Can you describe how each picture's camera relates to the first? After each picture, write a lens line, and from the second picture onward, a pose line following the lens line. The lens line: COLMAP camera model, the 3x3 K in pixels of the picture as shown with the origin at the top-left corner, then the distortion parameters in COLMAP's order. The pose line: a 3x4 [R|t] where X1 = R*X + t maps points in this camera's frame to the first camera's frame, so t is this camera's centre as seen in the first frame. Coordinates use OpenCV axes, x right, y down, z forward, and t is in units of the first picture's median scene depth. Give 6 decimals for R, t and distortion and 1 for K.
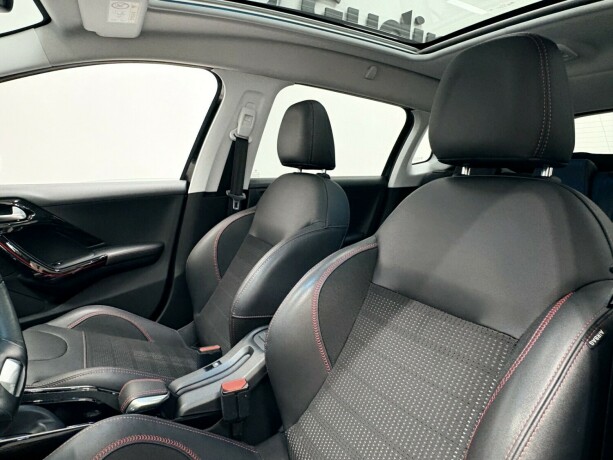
lens RADIAL K [[419.6, 0, 304.7], [0, 419.6, 232.5], [0, 0, 1]] dist [-0.008139, 0.010228]
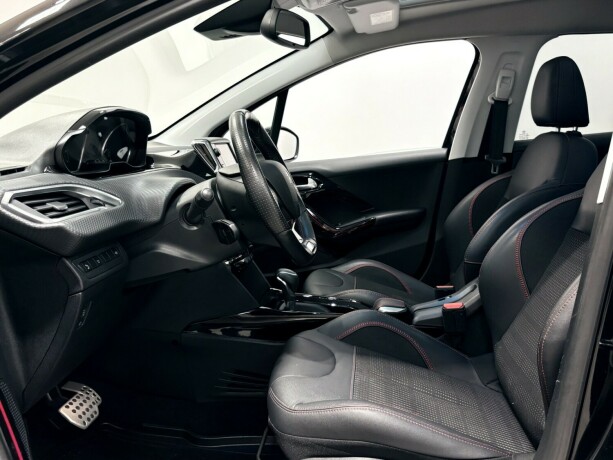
lens RADIAL K [[574.1, 0, 306.1], [0, 574.1, 228.9], [0, 0, 1]] dist [-0.081608, 0.000000]
pose [[0.821615, 0.008879, -0.569974, 0.247504], [0.000791, 0.999860, 0.016715, 0.055002], [0.570042, -0.014184, 0.821493, -0.370652]]
